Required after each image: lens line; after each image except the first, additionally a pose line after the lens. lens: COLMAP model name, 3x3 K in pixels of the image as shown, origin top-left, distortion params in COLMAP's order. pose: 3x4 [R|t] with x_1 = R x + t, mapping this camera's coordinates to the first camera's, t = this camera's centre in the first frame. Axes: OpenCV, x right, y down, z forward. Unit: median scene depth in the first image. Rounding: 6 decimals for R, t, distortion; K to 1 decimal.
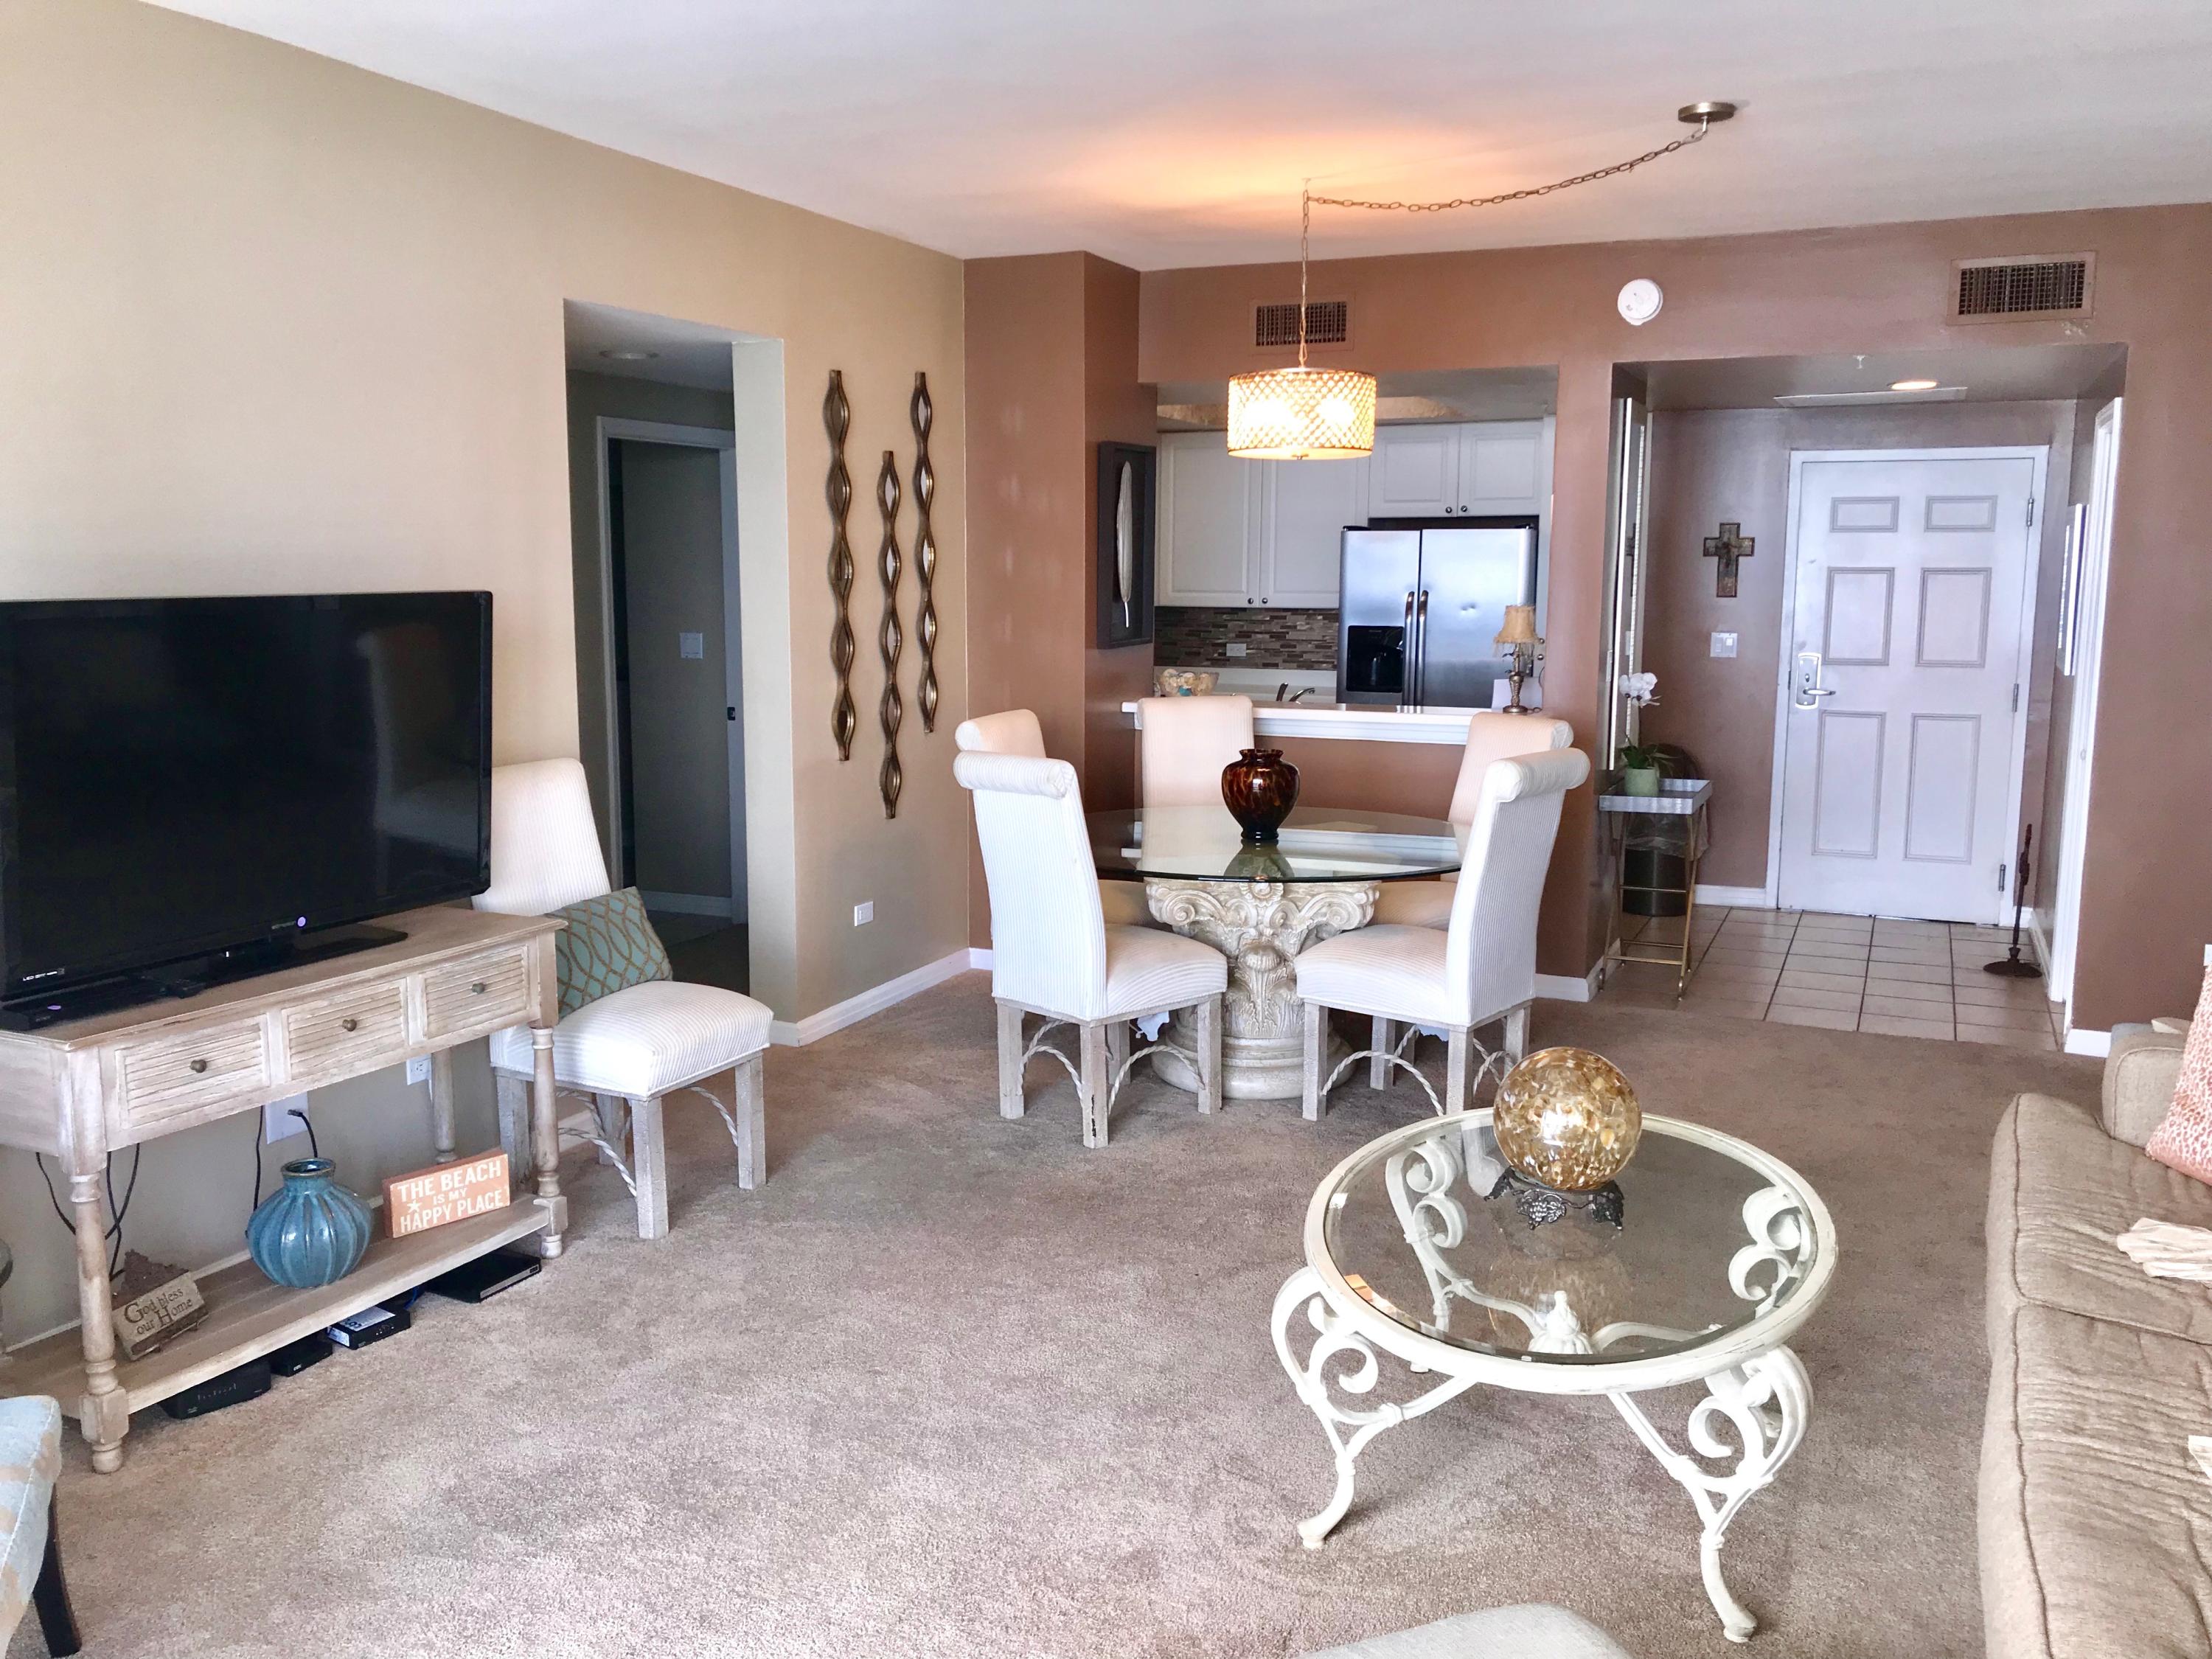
lens RADIAL K [[1811.2, 0, 1095.8], [0, 1811.2, 823.9], [0, 0, 1]] dist [0.009736, -0.007561]
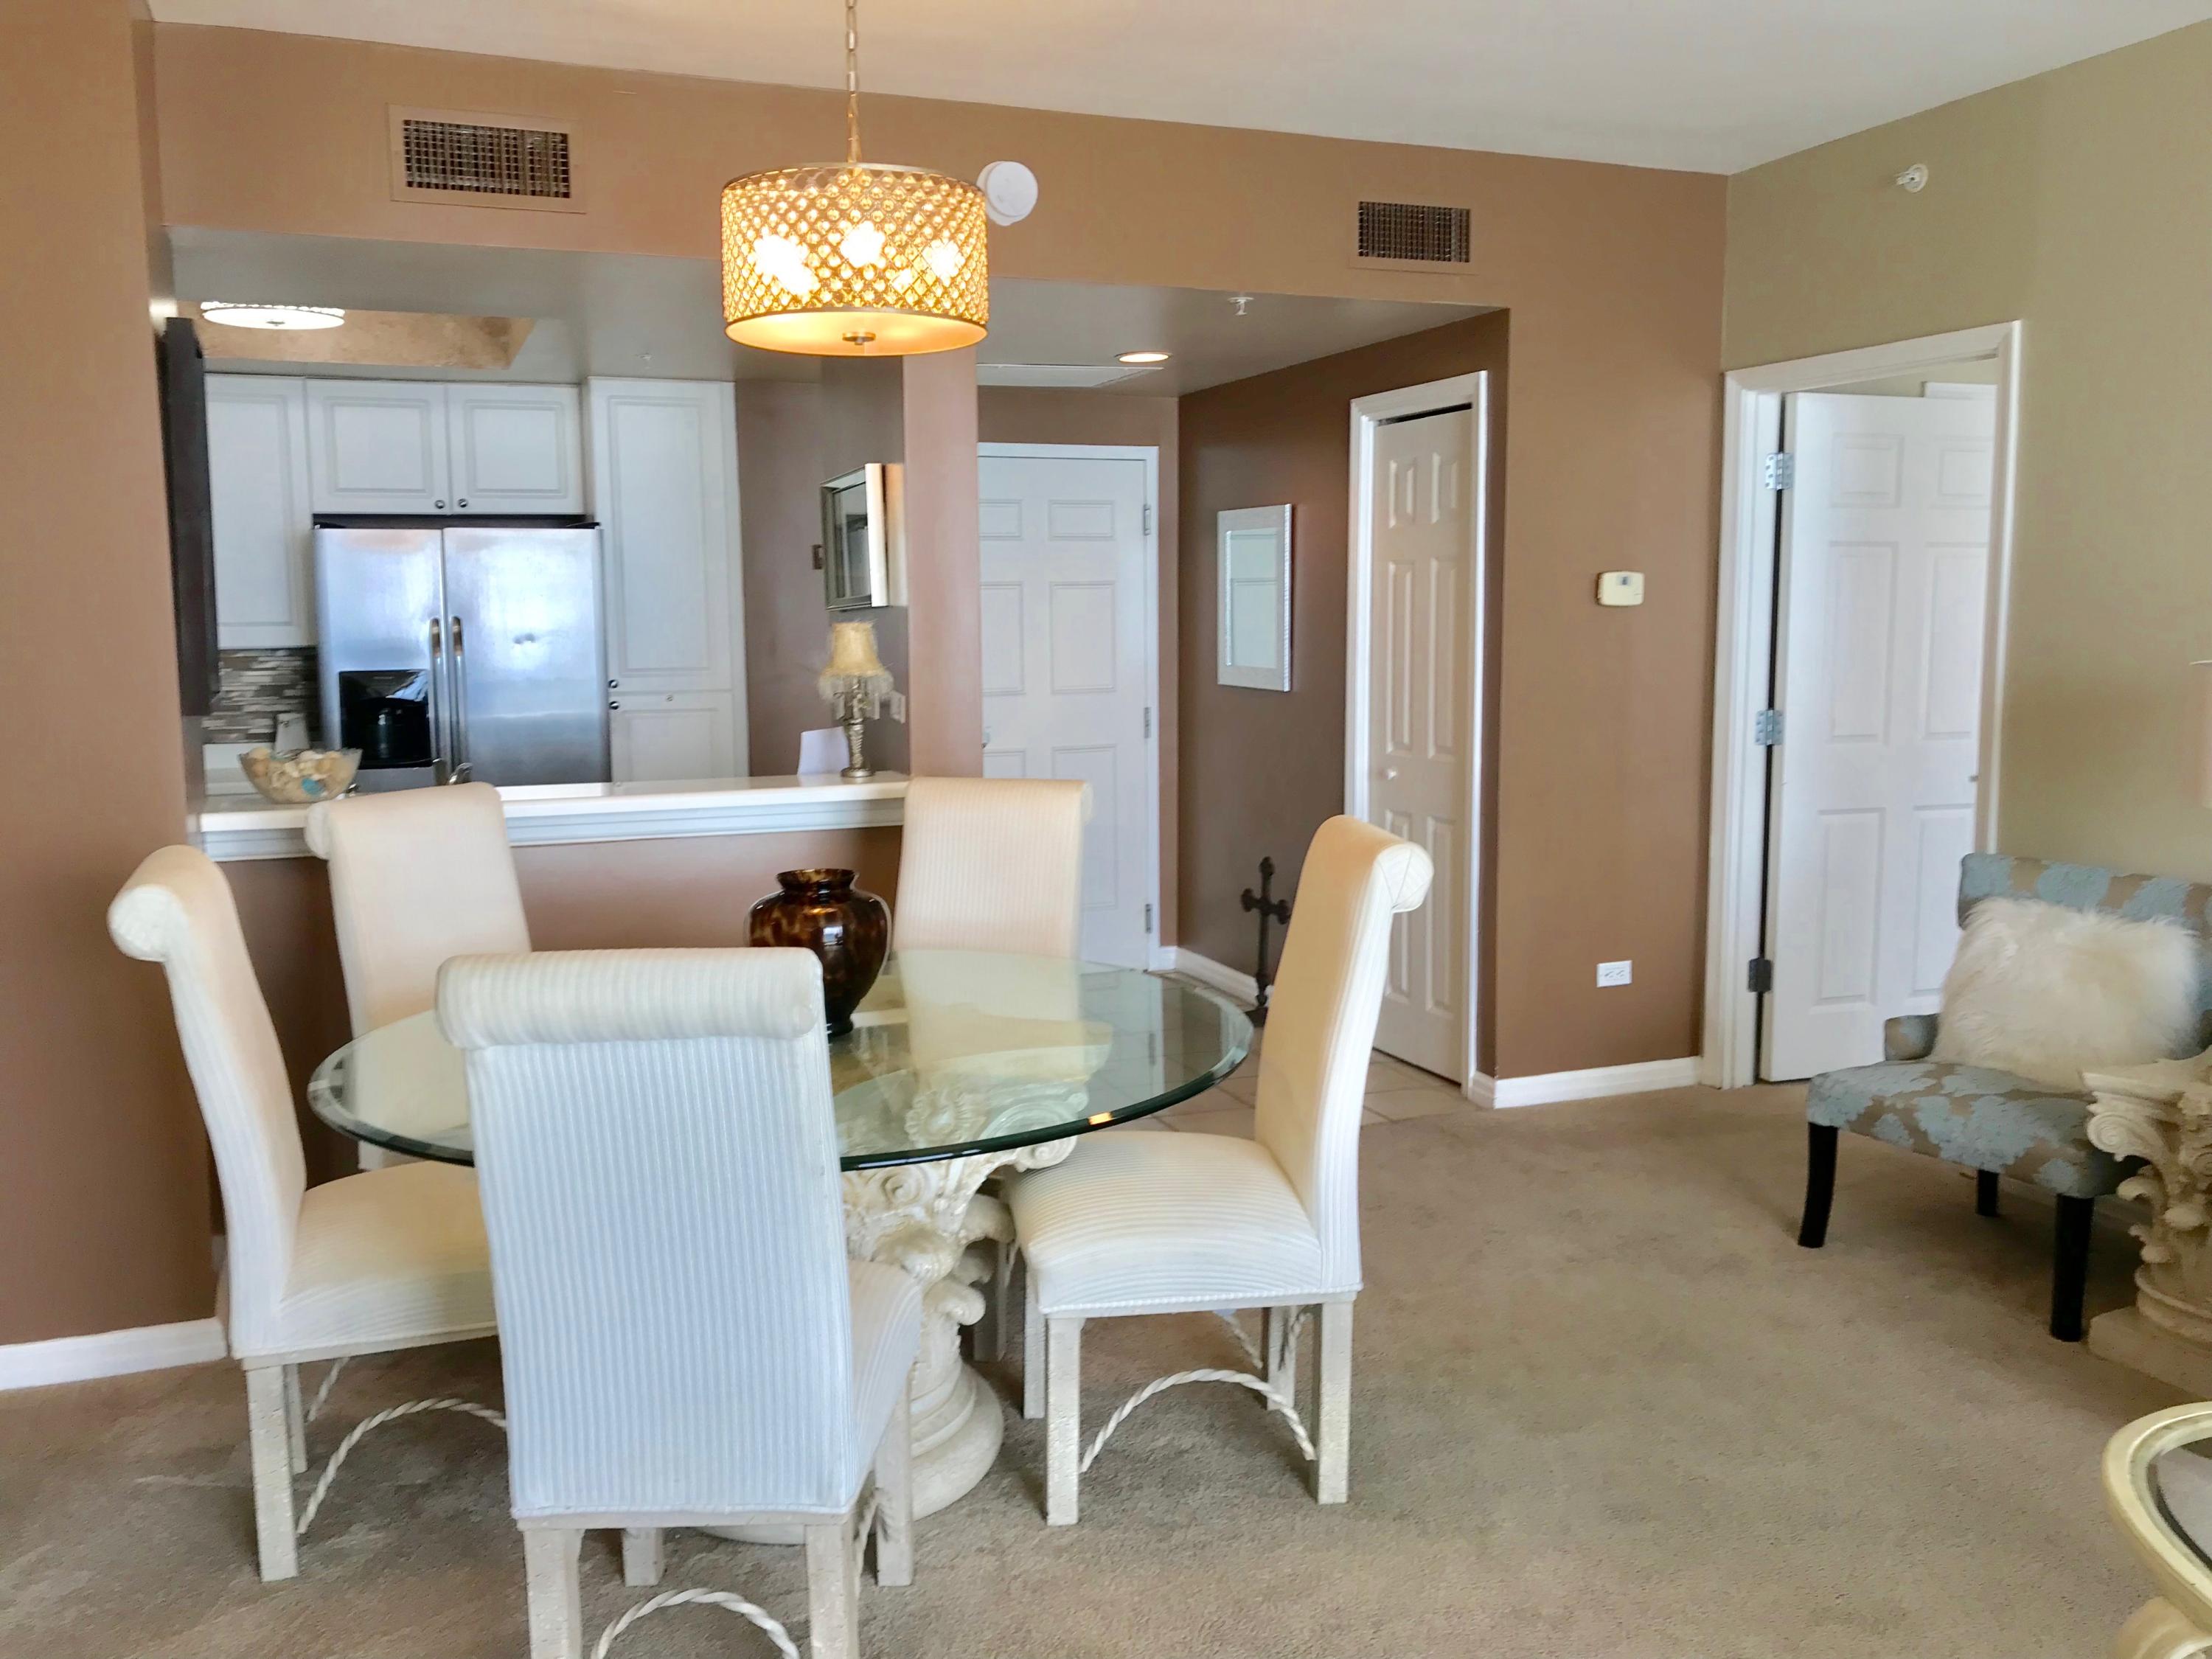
lens RADIAL K [[1811.2, 0, 1095.8], [0, 1811.2, 823.9], [0, 0, 1]] dist [0.009736, -0.007561]
pose [[0.699486, -0.093035, 0.708565, -0.161427], [0.114252, 0.993295, 0.017632, -0.038113], [-0.705454, 0.068622, 0.705426, 0.377720]]
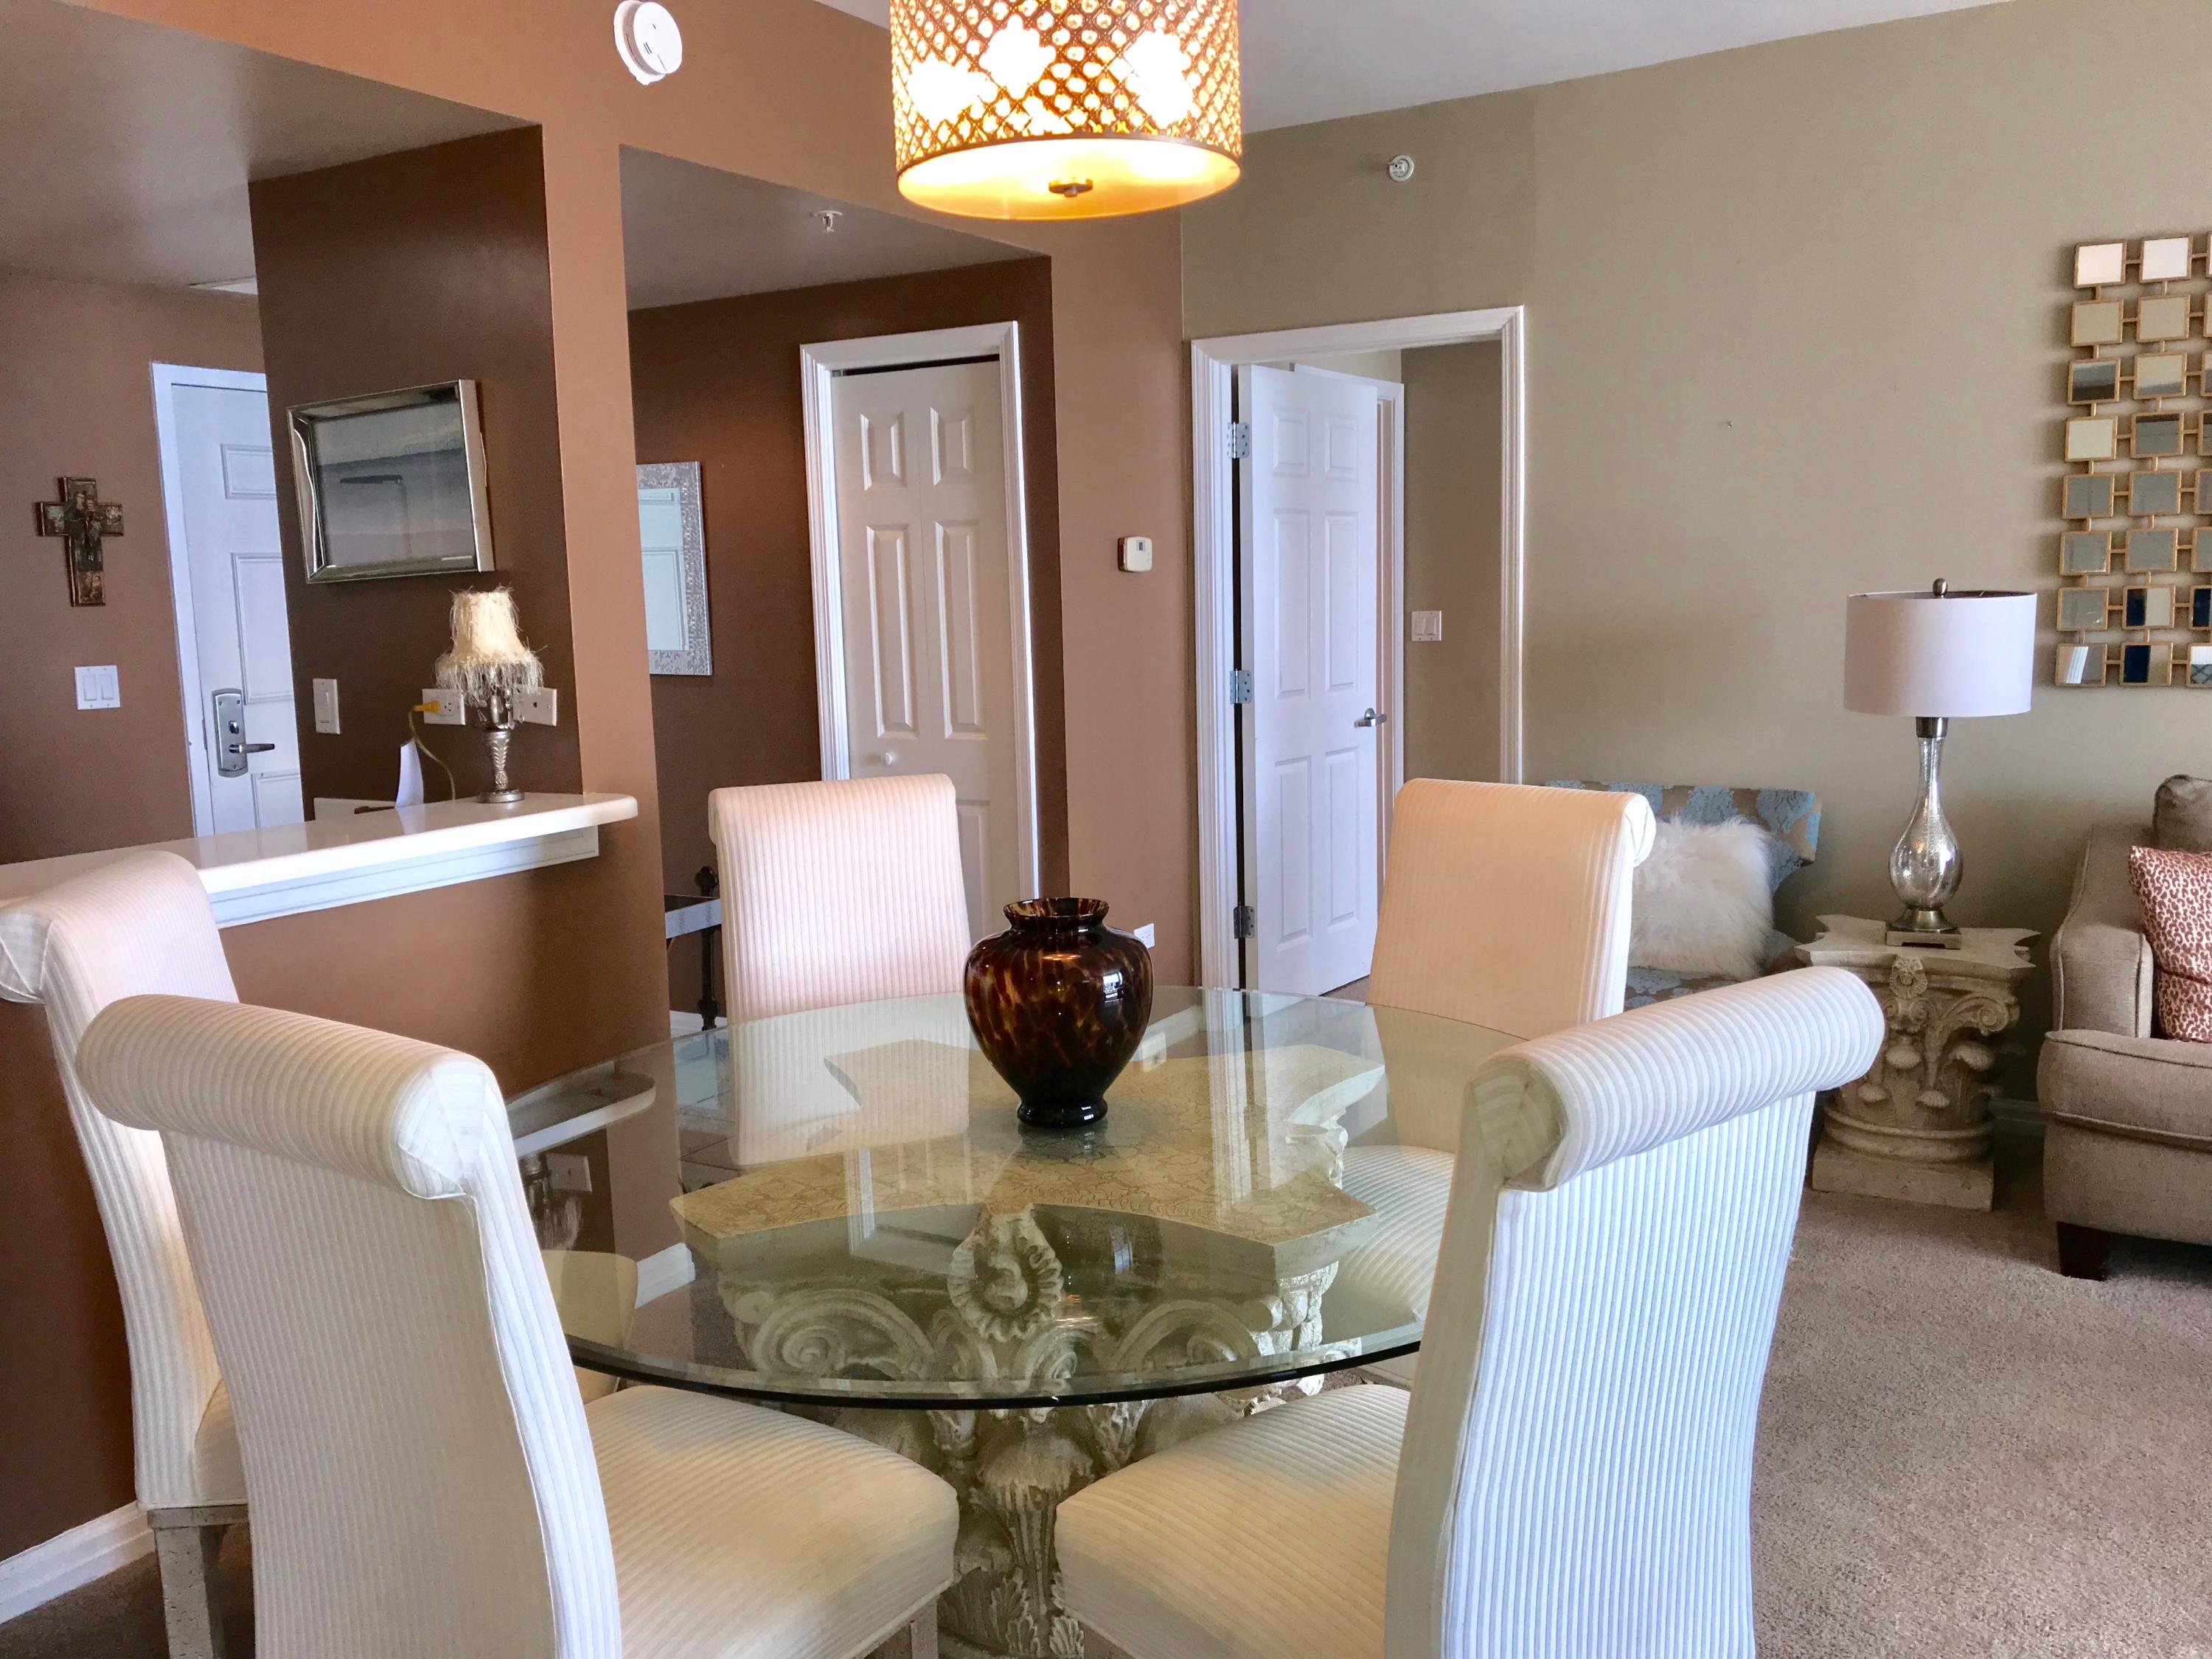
lens RADIAL K [[1787.3, 0, 1106.0], [0, 1787.3, 829.5], [0, 0, 1]] dist [0.108361, -0.176987]
pose [[0.116210, -0.141835, 0.983045, -0.207953], [0.171251, 0.977790, 0.120832, -0.072427], [-0.978350, 0.154306, 0.137919, 0.640344]]
